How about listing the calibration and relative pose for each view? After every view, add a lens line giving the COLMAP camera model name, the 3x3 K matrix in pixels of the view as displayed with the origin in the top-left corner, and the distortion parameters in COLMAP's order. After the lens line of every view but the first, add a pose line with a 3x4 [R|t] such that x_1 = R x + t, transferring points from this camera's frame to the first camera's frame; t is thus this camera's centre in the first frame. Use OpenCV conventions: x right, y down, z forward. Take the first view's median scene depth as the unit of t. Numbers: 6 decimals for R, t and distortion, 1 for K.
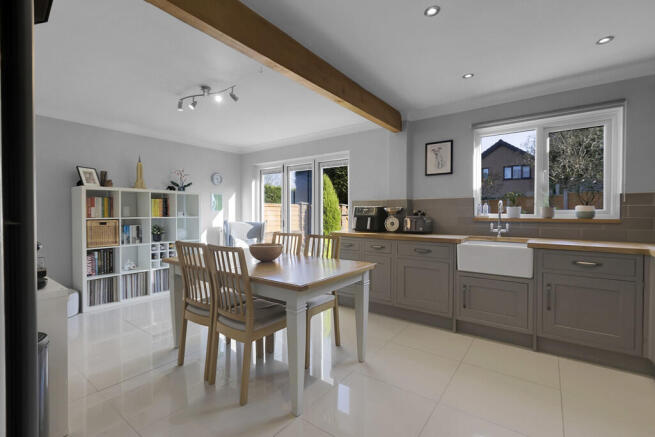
lens RADIAL K [[292.9, 0, 323.1], [0, 292.9, 215.0], [0, 0, 1]] dist [0.000409, 0.000035]
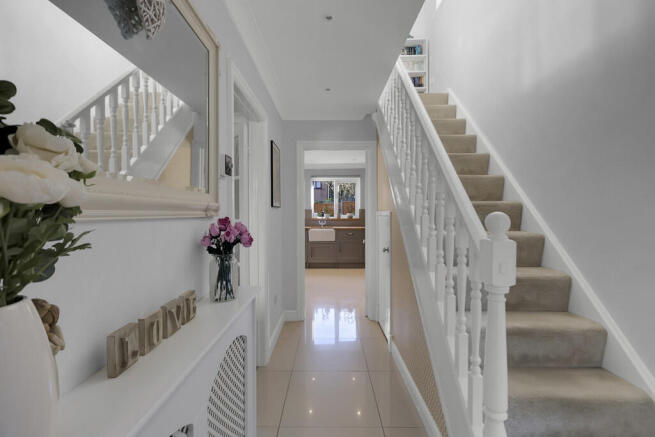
lens RADIAL K [[292.9, 0, 323.1], [0, 292.9, 215.0], [0, 0, 1]] dist [0.000409, 0.000035]
pose [[0.806389, -0.007066, 0.591343, -0.751871], [0.010042, 0.999948, -0.001746, -0.013567], [-0.591300, 0.007346, 0.806418, -0.861497]]
